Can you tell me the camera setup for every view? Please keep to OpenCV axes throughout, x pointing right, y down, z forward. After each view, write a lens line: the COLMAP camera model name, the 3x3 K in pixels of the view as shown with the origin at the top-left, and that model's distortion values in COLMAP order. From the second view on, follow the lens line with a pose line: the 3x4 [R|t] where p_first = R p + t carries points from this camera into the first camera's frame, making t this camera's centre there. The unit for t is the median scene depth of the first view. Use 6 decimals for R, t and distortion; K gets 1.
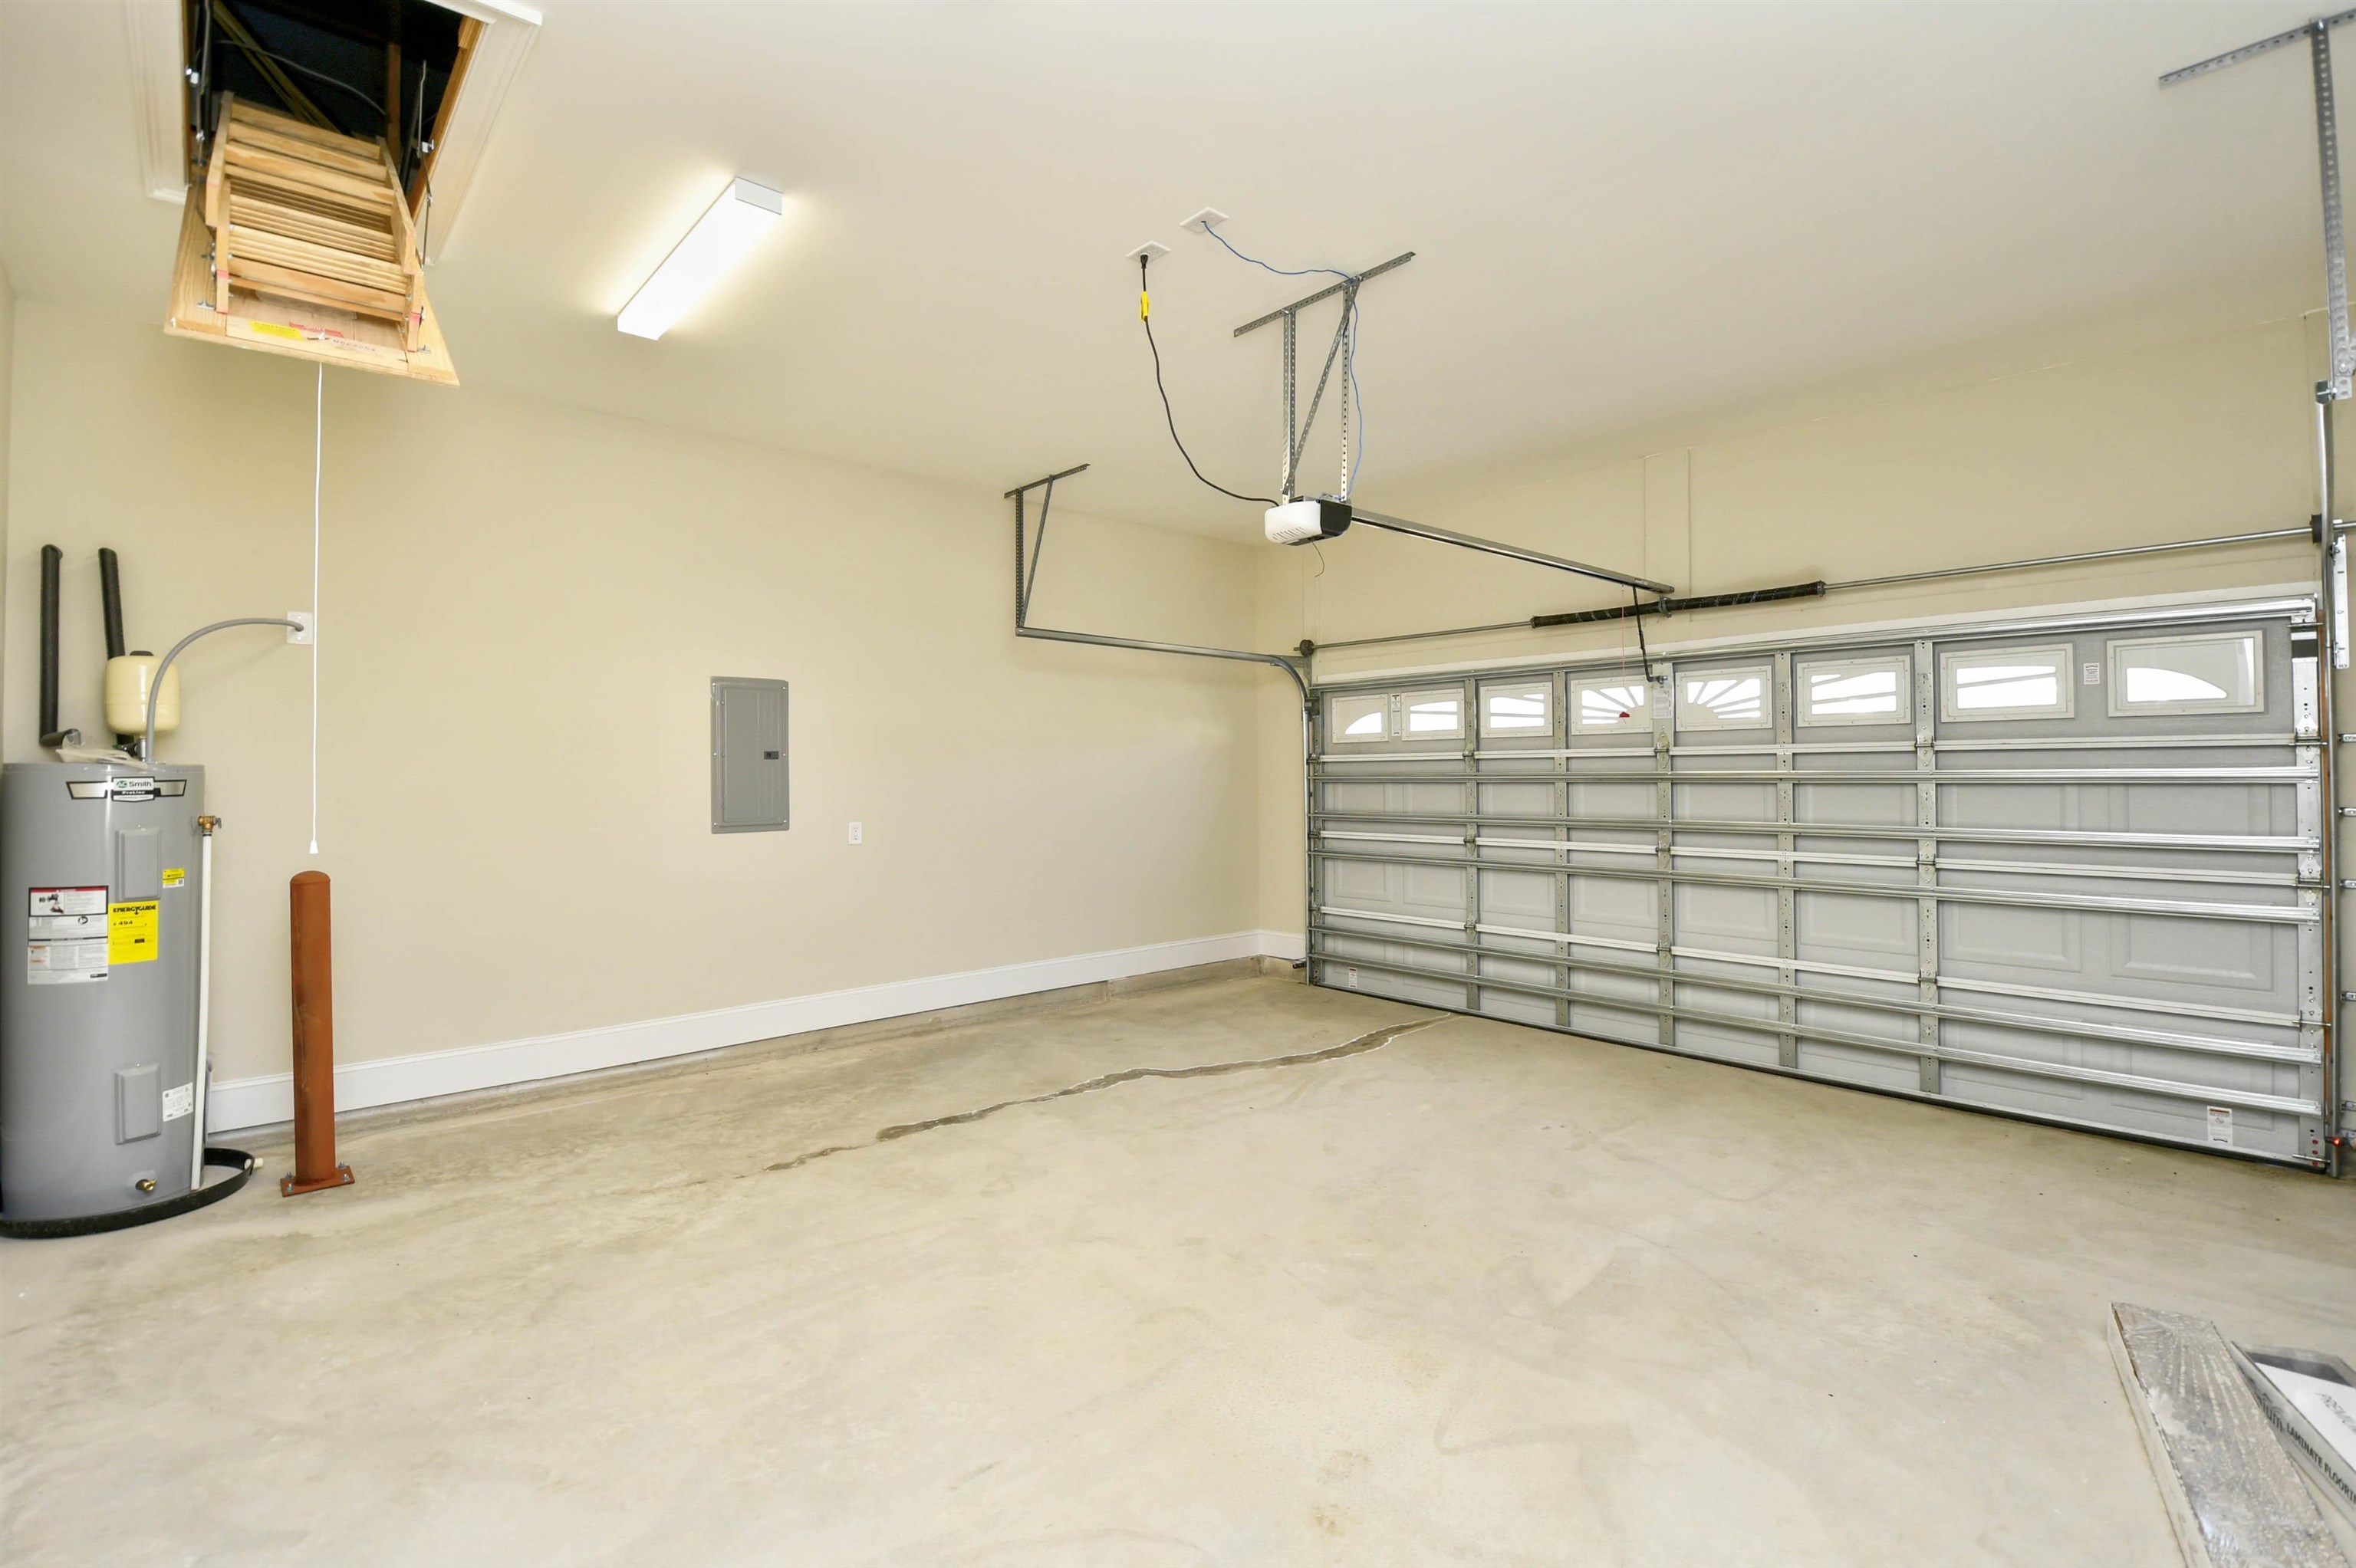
lens RADIAL K [[1047.6, 0, 1179.0], [0, 1047.6, 780.9], [0, 0, 1]] dist [0.005508, -0.011353]
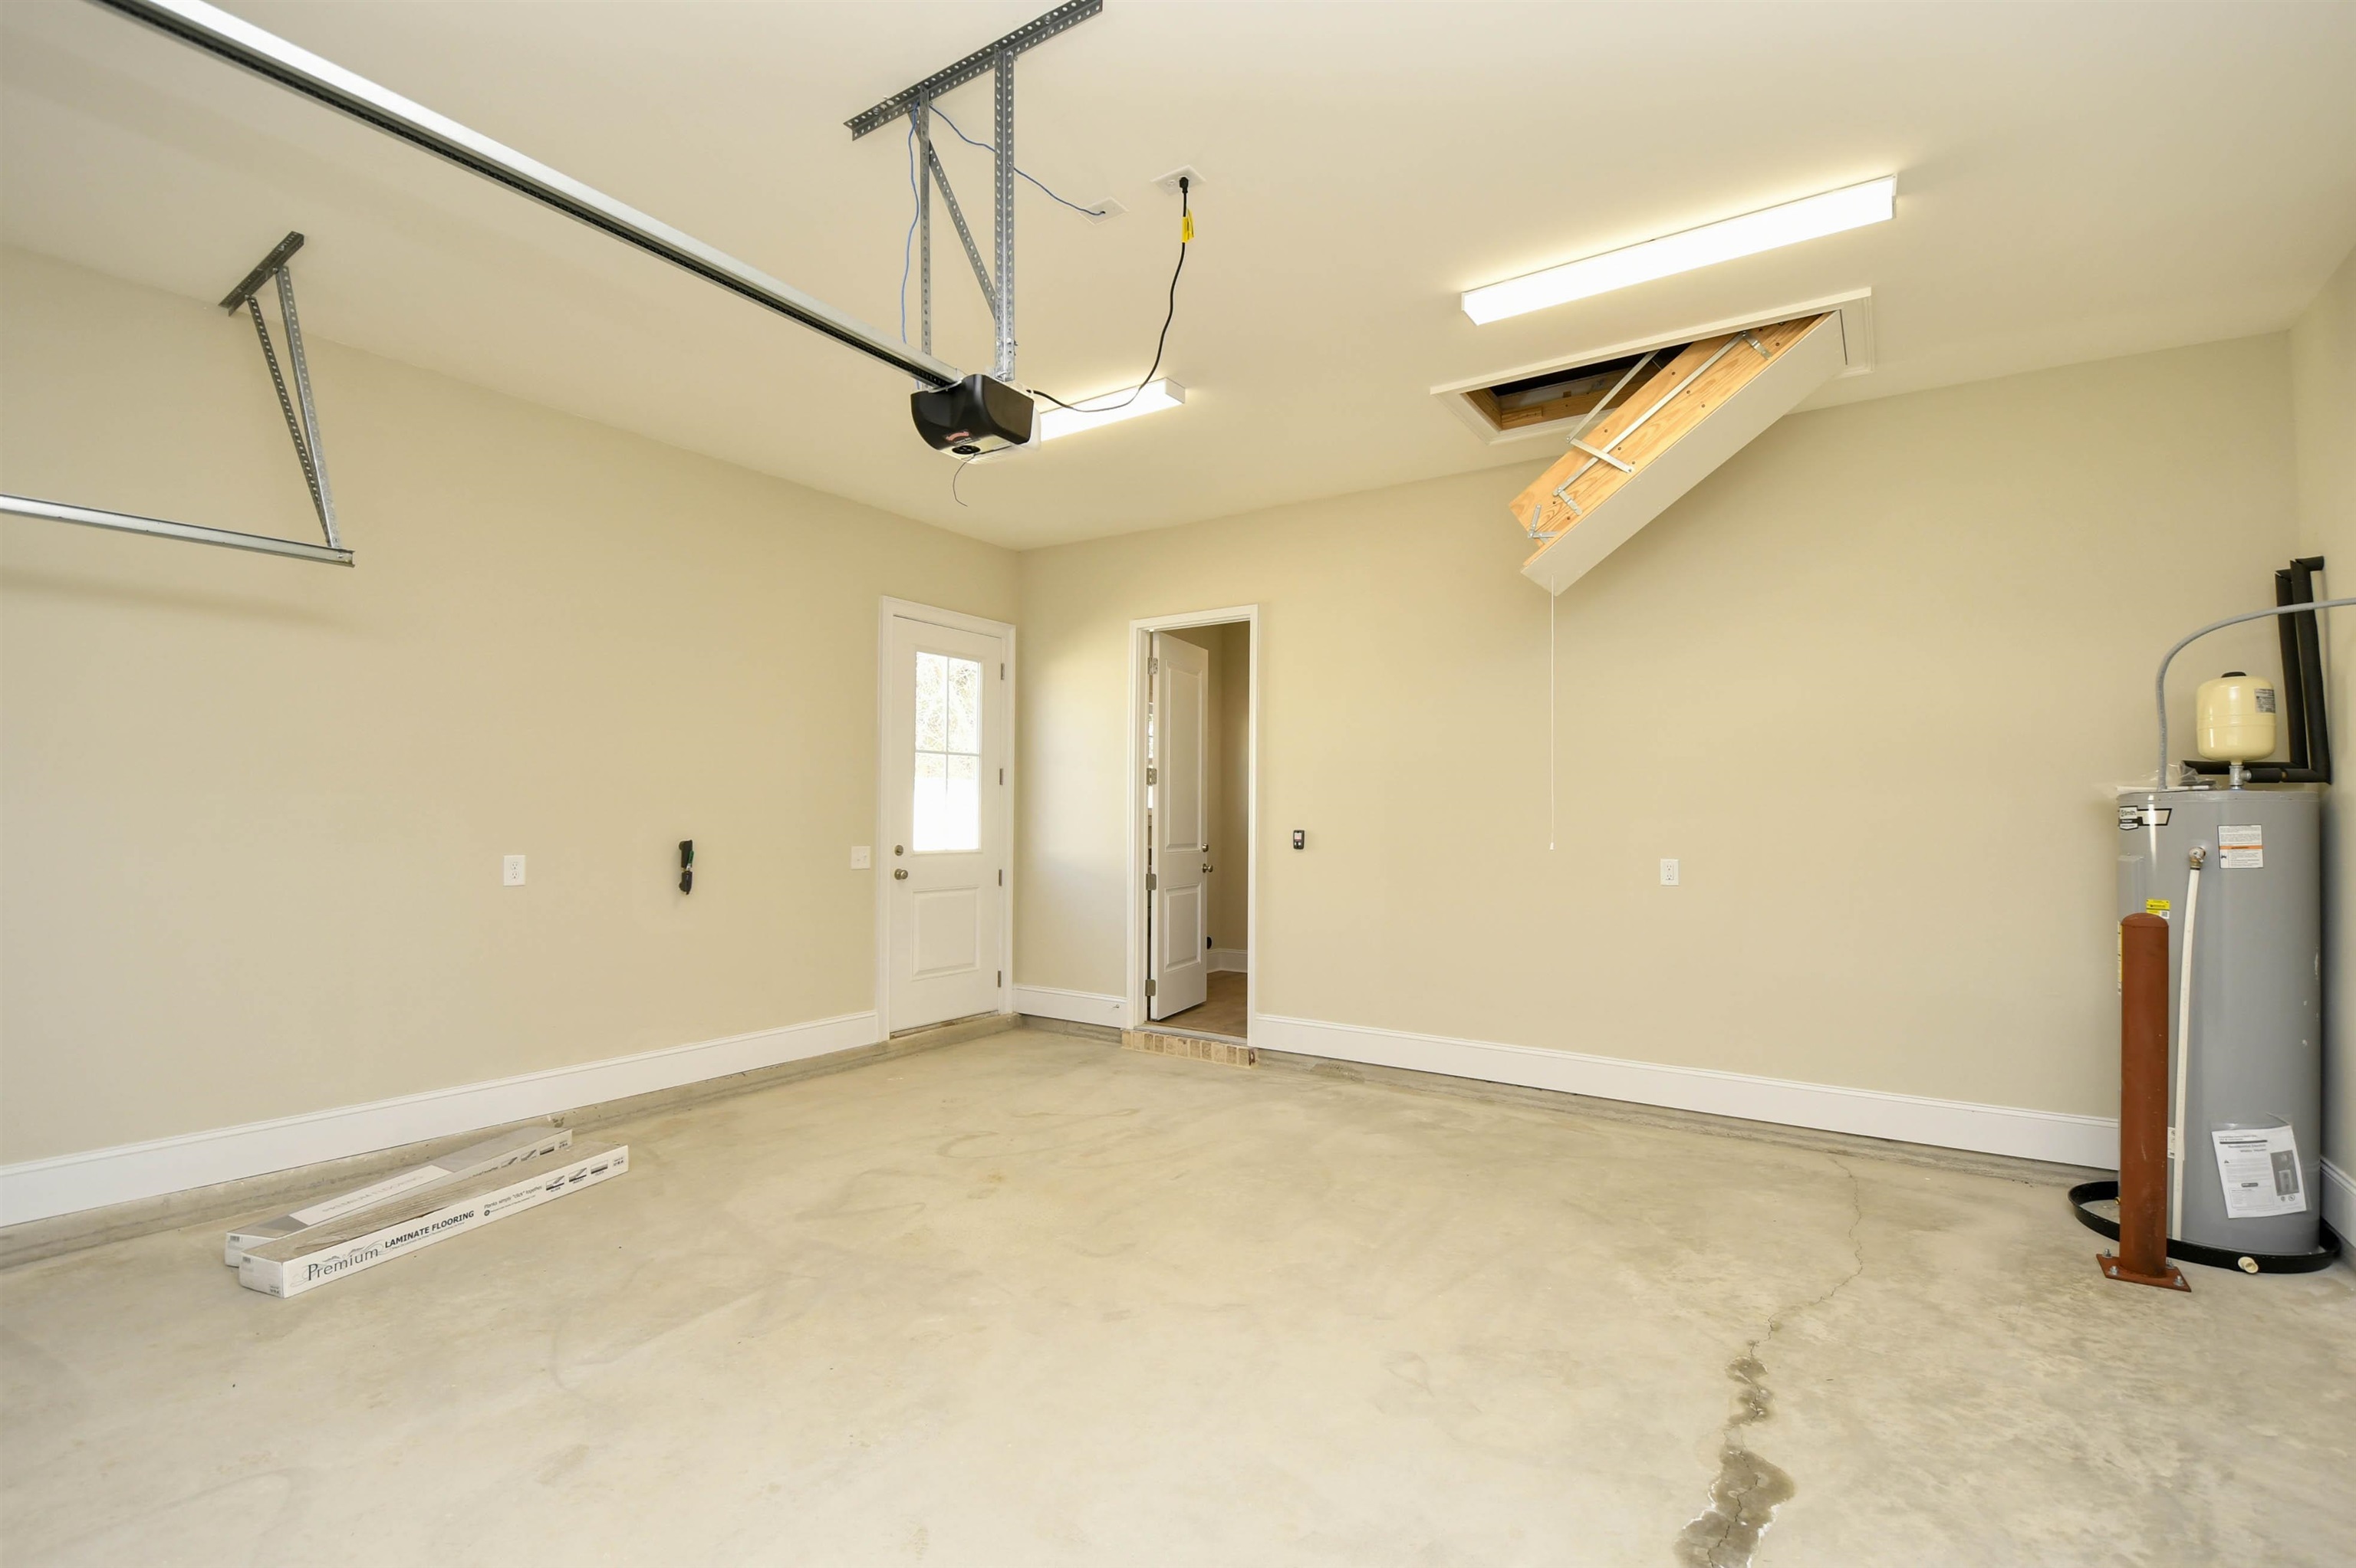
lens RADIAL K [[1047.6, 0, 1178.4], [0, 1047.6, 795.7], [0, 0, 1]] dist [0.005508, -0.011353]
pose [[-0.970509, -0.006578, -0.240973, 0.164408], [-0.002534, 0.999851, -0.017087, 0.005934], [0.241050, -0.015973, -0.970381, 1.720942]]
